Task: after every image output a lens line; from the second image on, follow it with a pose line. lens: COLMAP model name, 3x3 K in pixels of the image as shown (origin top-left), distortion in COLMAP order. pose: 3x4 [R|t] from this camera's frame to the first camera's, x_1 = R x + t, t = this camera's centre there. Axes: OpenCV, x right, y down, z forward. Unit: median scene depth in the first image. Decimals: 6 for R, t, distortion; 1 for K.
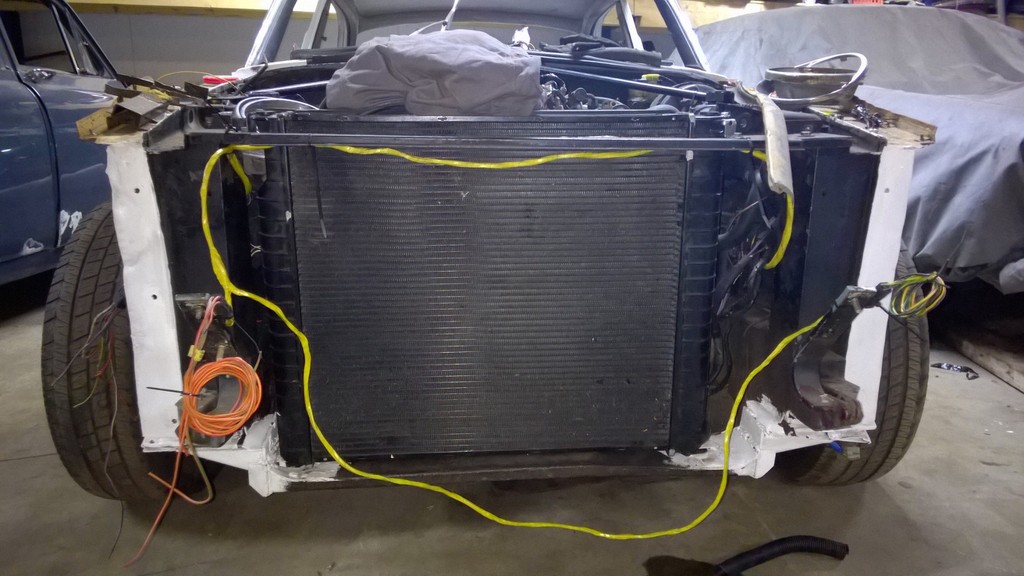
lens RADIAL K [[794.2, 0, 512.7], [0, 794.2, 286.7], [0, 0, 1]] dist [-0.000327, -0.009986]
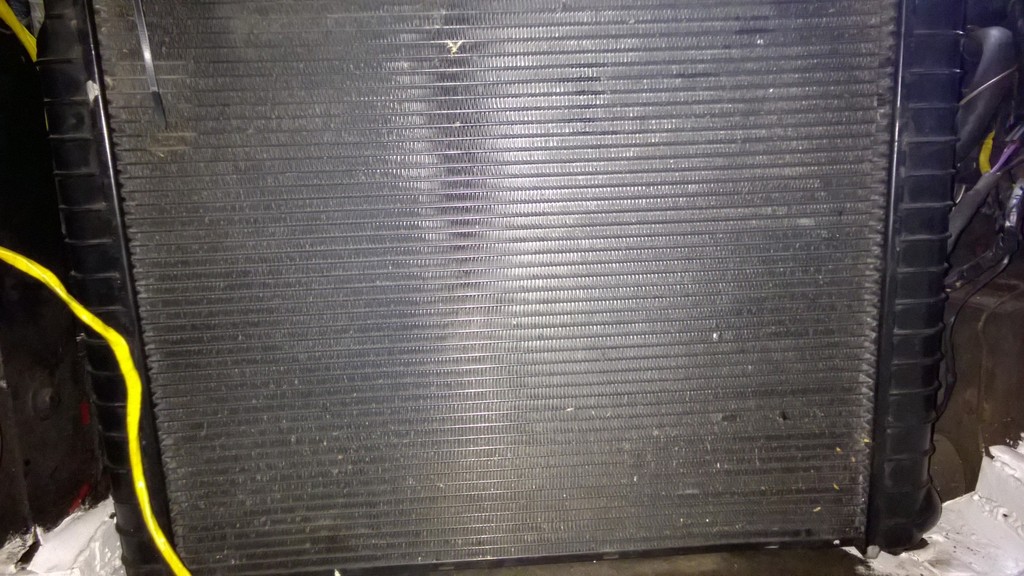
lens RADIAL K [[794.2, 0, 511.3], [0, 794.2, 289.2], [0, 0, 1]] dist [-0.000327, -0.009986]
pose [[0.998875, -0.035114, -0.031870, -0.013780], [0.033226, 0.997766, -0.057951, 0.061513], [0.033833, 0.056827, 0.997811, 0.478459]]
